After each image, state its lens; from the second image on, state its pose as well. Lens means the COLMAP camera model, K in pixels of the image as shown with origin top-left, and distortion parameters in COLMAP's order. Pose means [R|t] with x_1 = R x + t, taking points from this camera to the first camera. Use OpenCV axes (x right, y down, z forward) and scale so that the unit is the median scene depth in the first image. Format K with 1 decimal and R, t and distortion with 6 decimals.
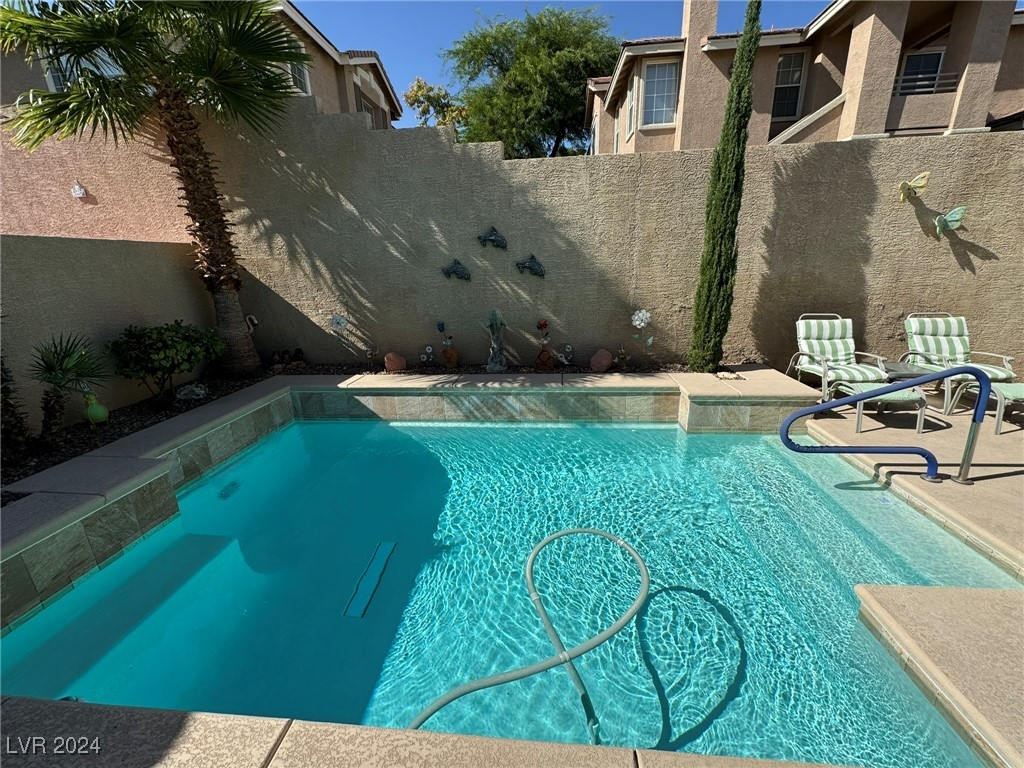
lens RADIAL K [[407.7, 0, 515.3], [0, 407.7, 383.5], [0, 0, 1]] dist [-0.000745, 0.000035]
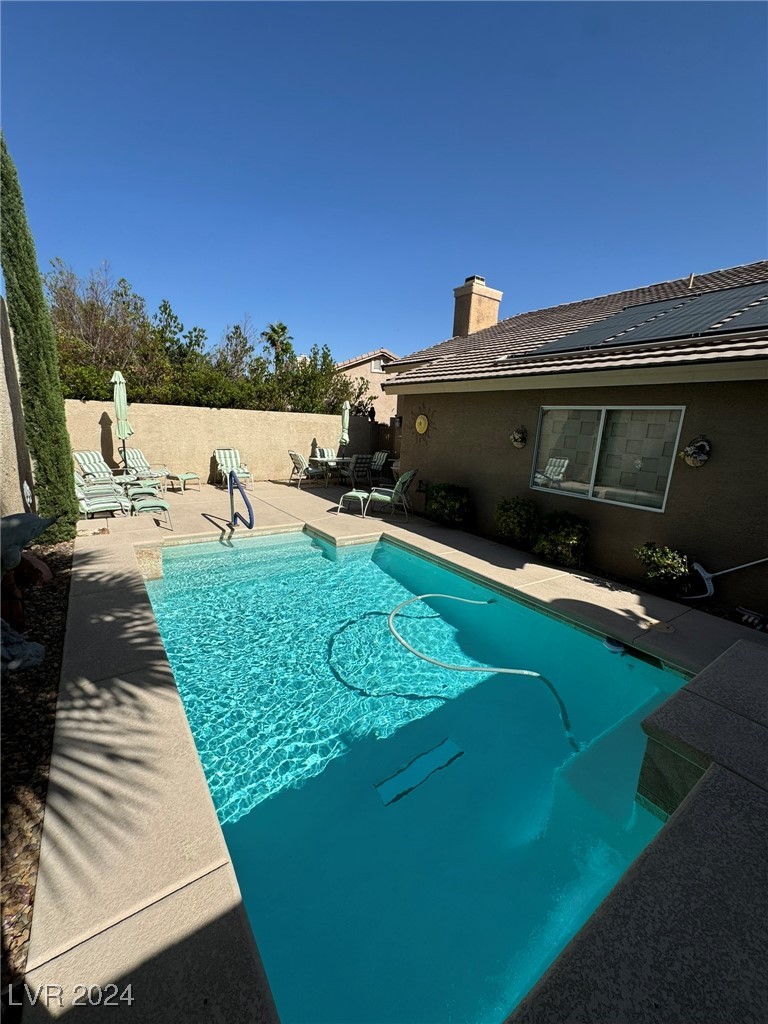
lens RADIAL K [[407.7, 0, 382.0], [0, 407.7, 513.6], [0, 0, 1]] dist [-0.000745, 0.000035]
pose [[-0.647514, -0.166766, 0.743582, -0.627638], [0.184667, 0.912340, 0.365423, -0.278686], [-0.739340, 0.373932, -0.559957, 0.985053]]
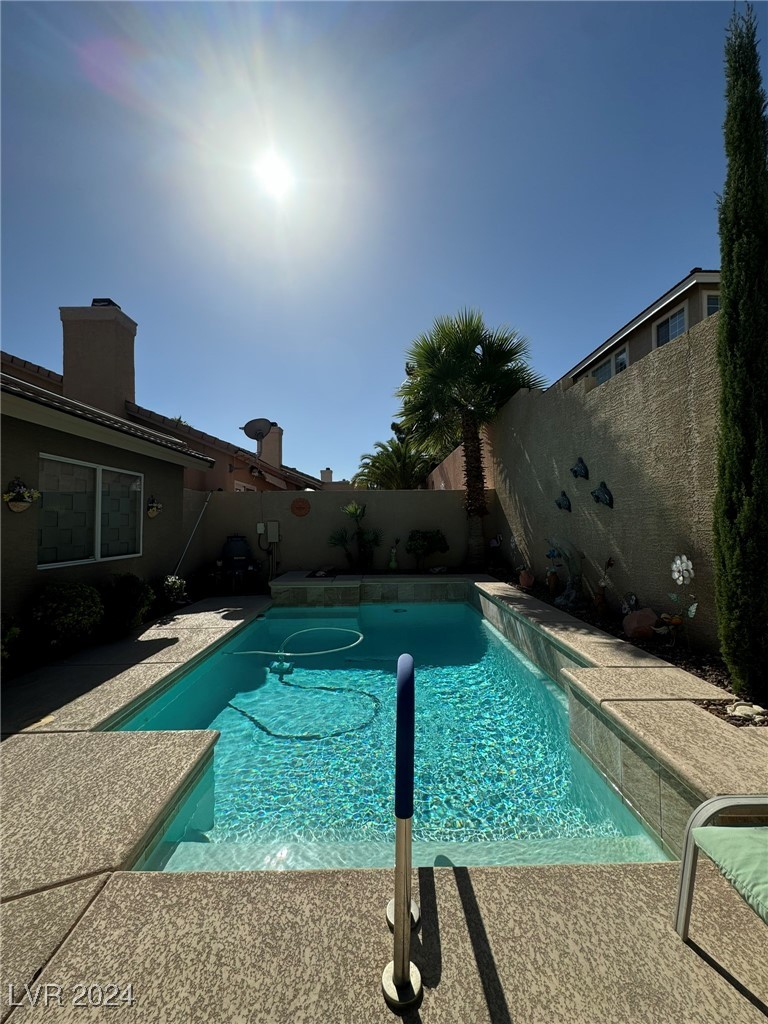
lens RADIAL K [[407.7, 0, 386.0], [0, 407.7, 516.8], [0, 0, 1]] dist [-0.000745, 0.000035]
pose [[0.099360, 0.014621, -0.994944, 0.897364], [-0.277506, 0.960628, -0.013596, -0.106566], [0.955572, 0.277454, 0.099505, 0.505137]]
